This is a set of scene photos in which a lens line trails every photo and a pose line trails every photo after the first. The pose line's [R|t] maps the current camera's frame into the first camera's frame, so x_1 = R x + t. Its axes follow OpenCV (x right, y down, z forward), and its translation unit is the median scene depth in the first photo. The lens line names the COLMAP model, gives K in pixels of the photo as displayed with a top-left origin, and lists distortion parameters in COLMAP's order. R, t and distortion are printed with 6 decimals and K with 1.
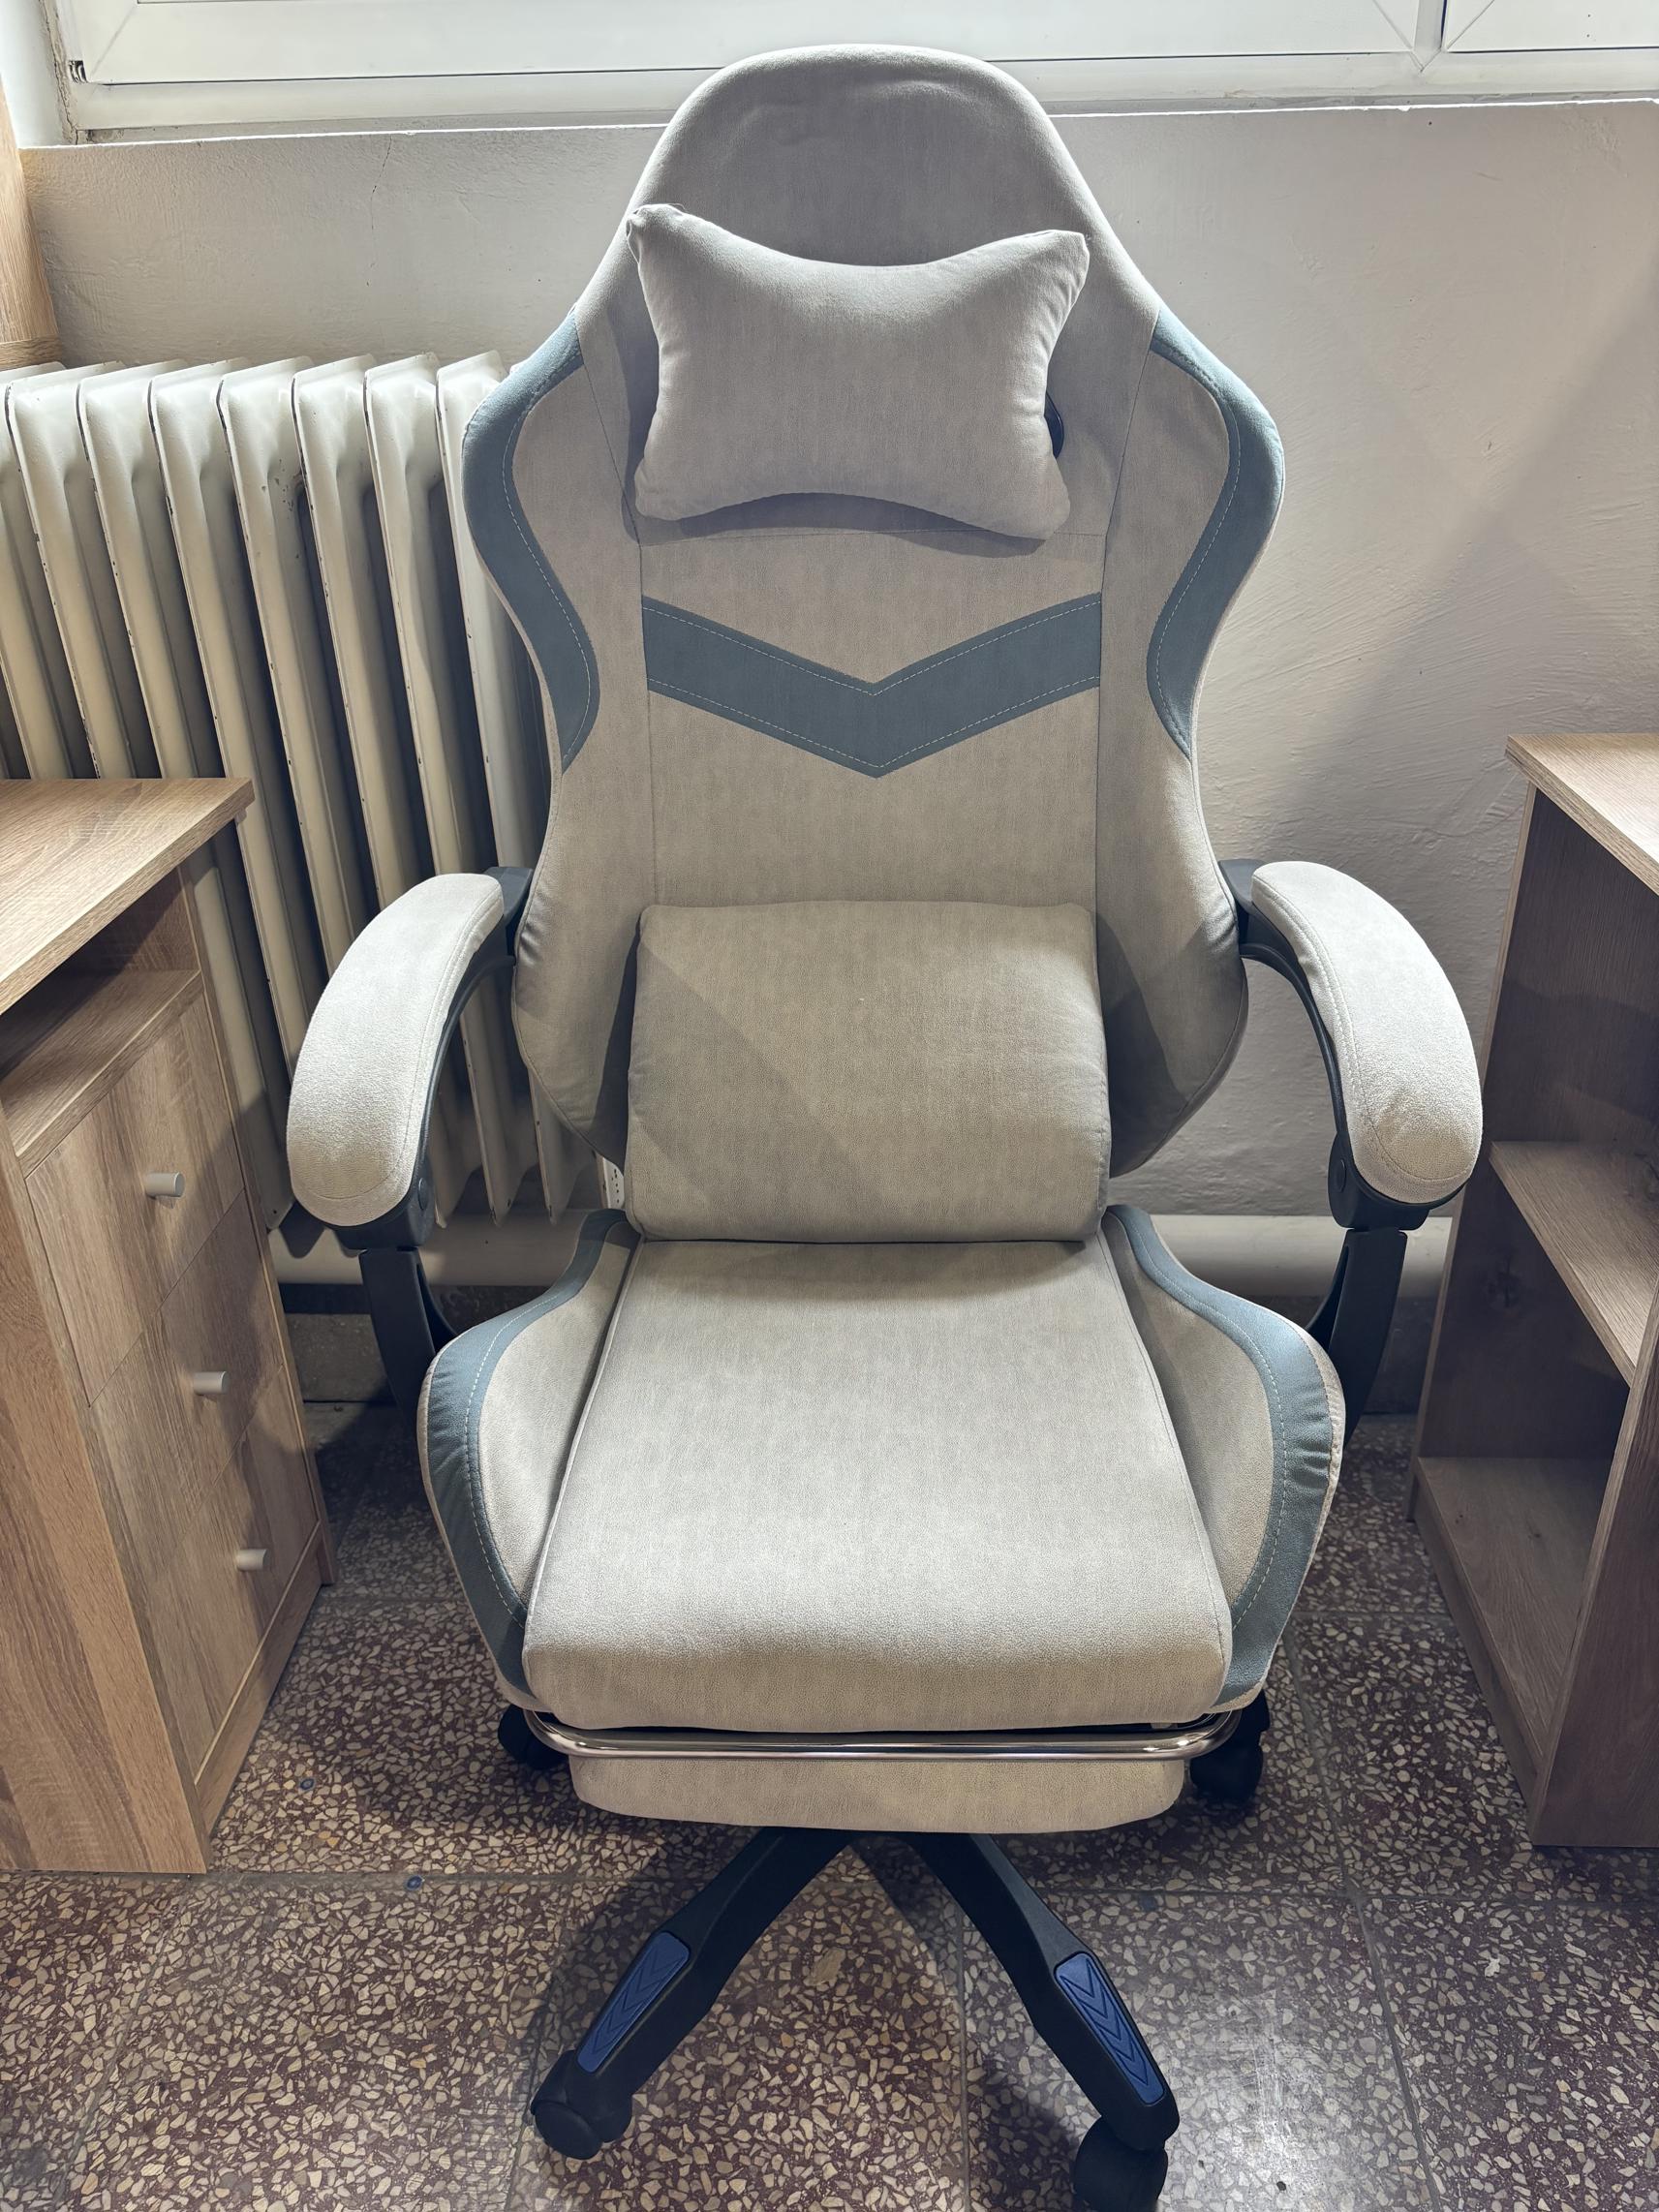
lens RADIAL K [[1736.9, 0, 890.2], [0, 1736.9, 1109.4], [0, 0, 1]] dist [0.036482, -0.050316]
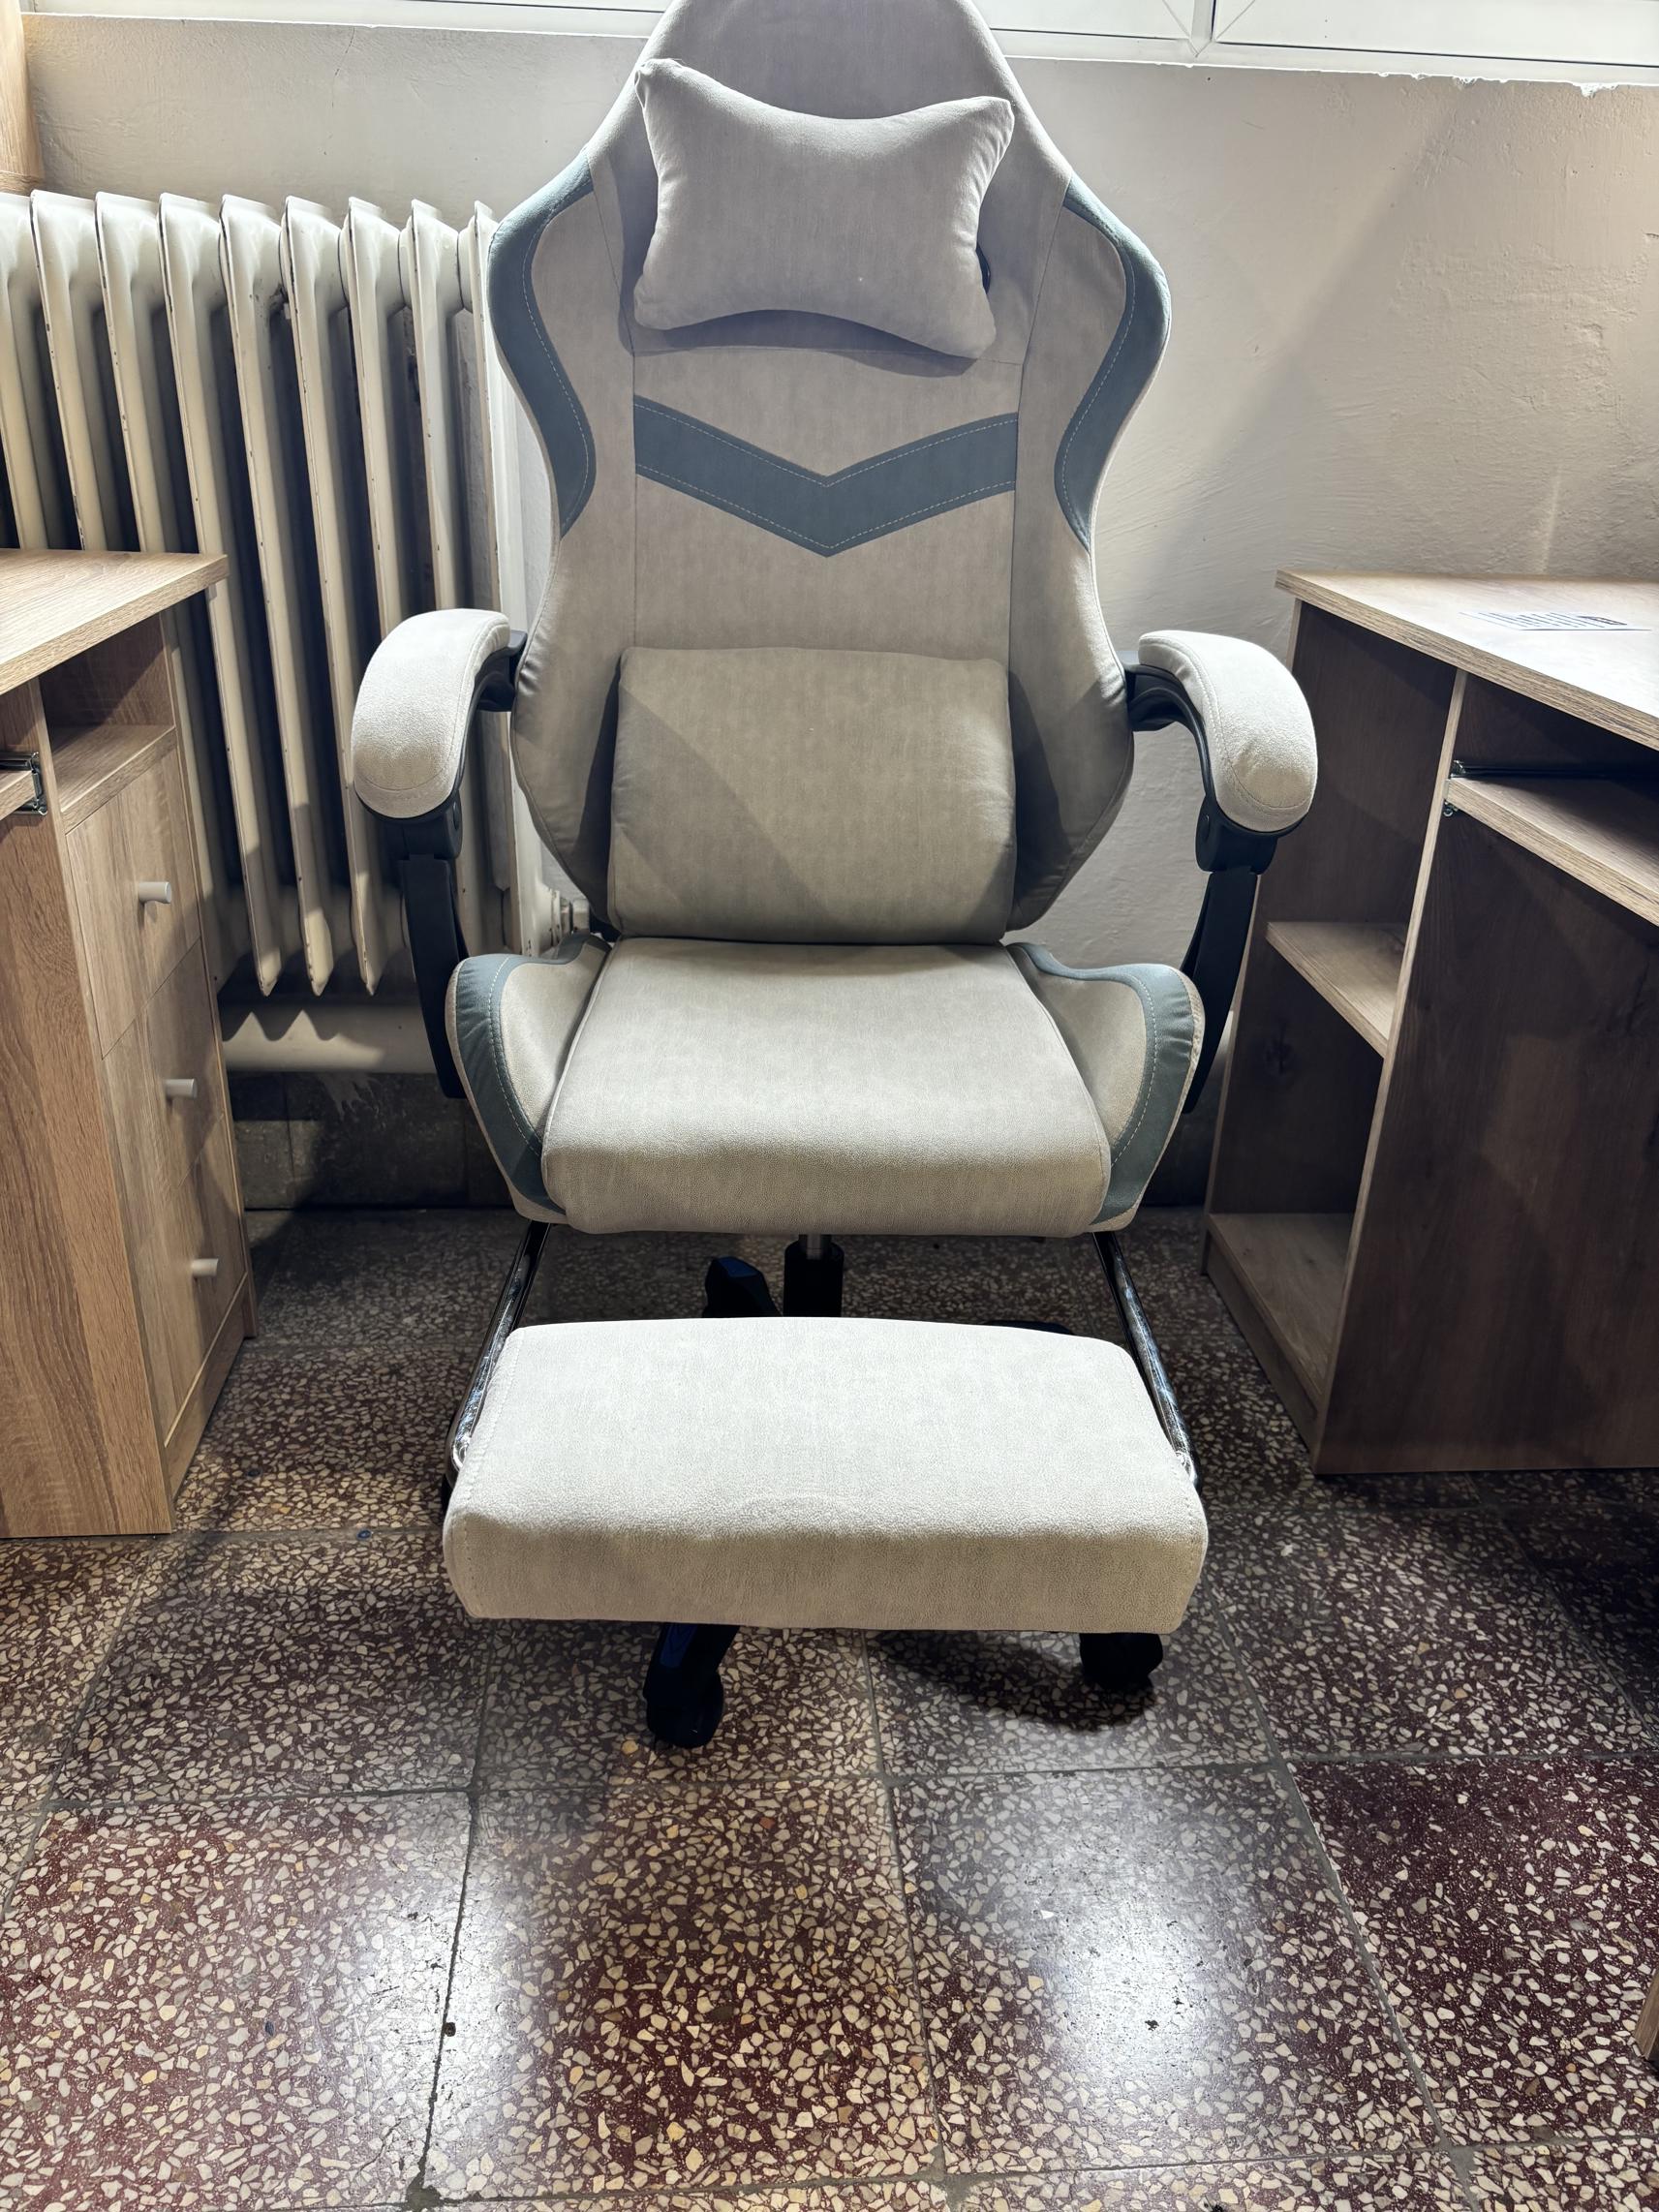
lens RADIAL K [[1687.8, 0, 791.7], [0, 1687.8, 1166.5], [0, 0, 1]] dist [-0.035556, 0.131630]
pose [[0.994253, 0.031726, 0.102245, -0.129201], [-0.030233, 0.999413, -0.016123, 0.238113], [-0.102696, 0.012939, 0.994629, -0.146719]]
